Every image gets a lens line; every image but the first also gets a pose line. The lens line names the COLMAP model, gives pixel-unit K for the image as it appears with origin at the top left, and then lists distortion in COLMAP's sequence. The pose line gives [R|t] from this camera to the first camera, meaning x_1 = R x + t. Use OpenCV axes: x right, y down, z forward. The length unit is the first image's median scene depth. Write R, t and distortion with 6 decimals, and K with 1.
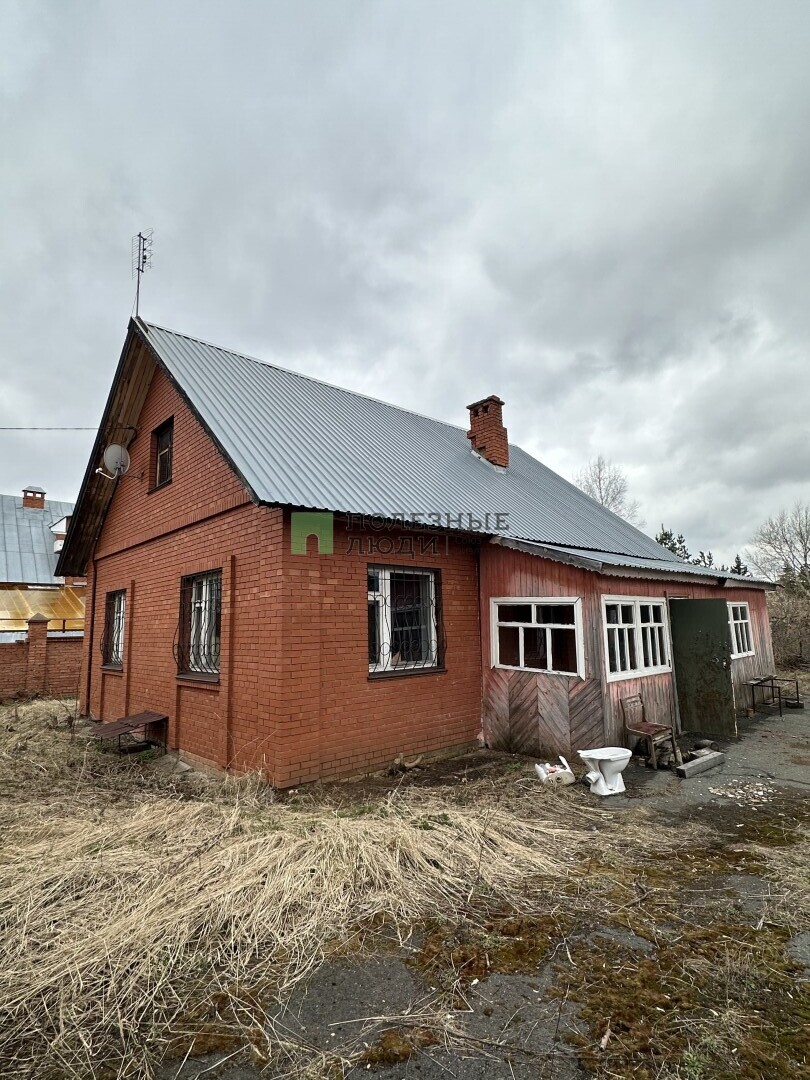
lens RADIAL K [[545.9, 0, 405.0], [0, 545.9, 540.0], [0, 0, 1]] dist [0.001731, 0.000003]
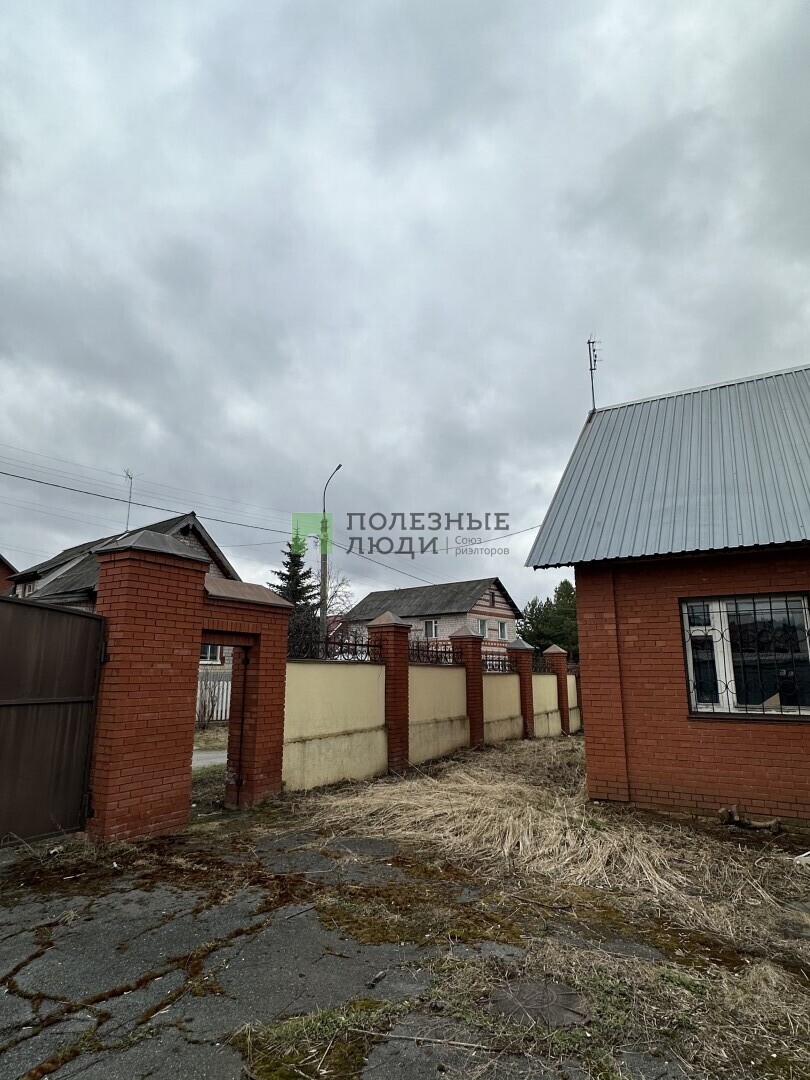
lens RADIAL K [[601.0, 0, 405.0], [0, 601.0, 540.0], [0, 0, 1]] dist [0.001496, 0.001101]
pose [[0.294767, -0.183917, -0.937703, 0.877303], [0.140459, 0.978983, -0.147861, 0.032845], [0.945190, -0.088125, 0.314405, 0.217283]]
